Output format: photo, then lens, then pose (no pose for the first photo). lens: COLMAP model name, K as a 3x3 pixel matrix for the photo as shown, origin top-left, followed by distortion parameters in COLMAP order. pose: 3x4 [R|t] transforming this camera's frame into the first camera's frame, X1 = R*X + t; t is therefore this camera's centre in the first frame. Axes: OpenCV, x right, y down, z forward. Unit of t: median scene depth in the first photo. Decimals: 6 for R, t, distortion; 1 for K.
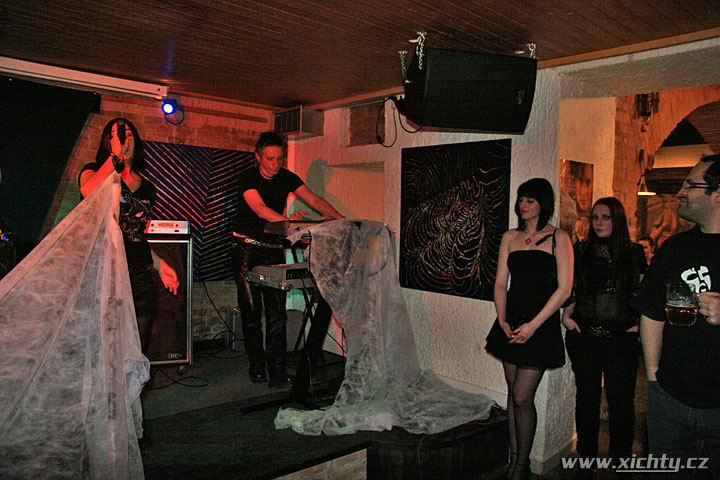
lens RADIAL K [[549.9, 0, 361.1], [0, 549.9, 245.1], [0, 0, 1]] dist [-0.132365, 0.104947]
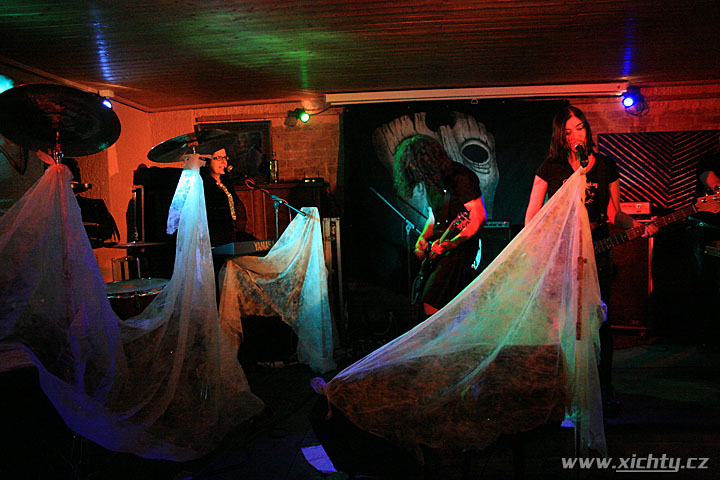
lens RADIAL K [[549.9, 0, 350.5], [0, 549.9, 248.4], [0, 0, 1]] dist [-0.132365, 0.104947]
pose [[0.664752, 0.007110, -0.747030, 0.089239], [0.015501, 0.999608, 0.023308, 0.015574], [0.746903, -0.027074, 0.664382, -0.181454]]
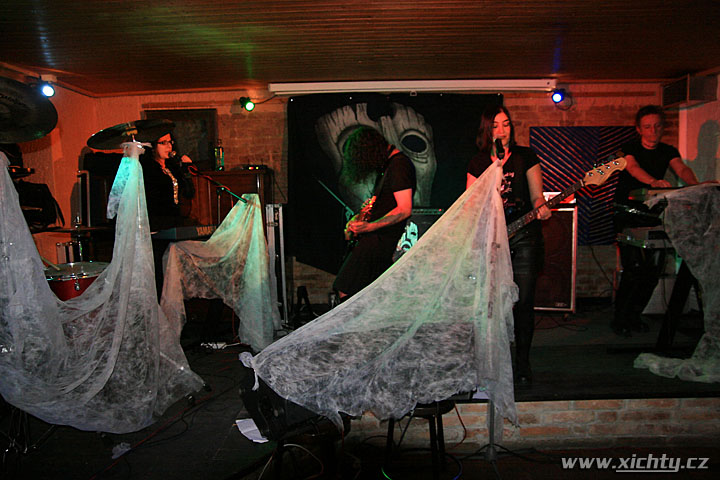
lens RADIAL K [[549.9, 0, 352.6], [0, 549.9, 246.6], [0, 0, 1]] dist [-0.132365, 0.104947]
pose [[0.722634, 0.025370, -0.690765, 0.148974], [0.008345, 0.998933, 0.045418, 0.017161], [0.691180, -0.038585, 0.721652, -0.187601]]
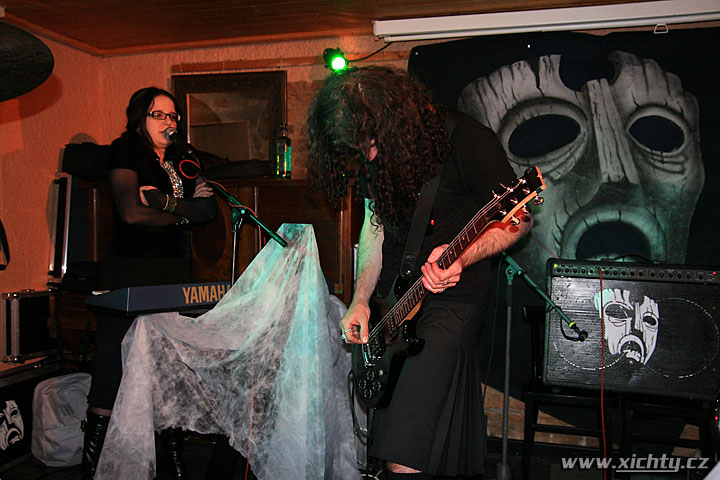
lens RADIAL K [[678.2, 0, 353.9], [0, 678.2, 249.2], [0, 0, 1]] dist [-0.018975, 0.000000]
pose [[0.507001, 0.015988, -0.861797, -0.147179], [-0.041274, 0.999131, -0.005746, -0.012768], [0.860957, 0.038483, 0.507220, 0.161889]]
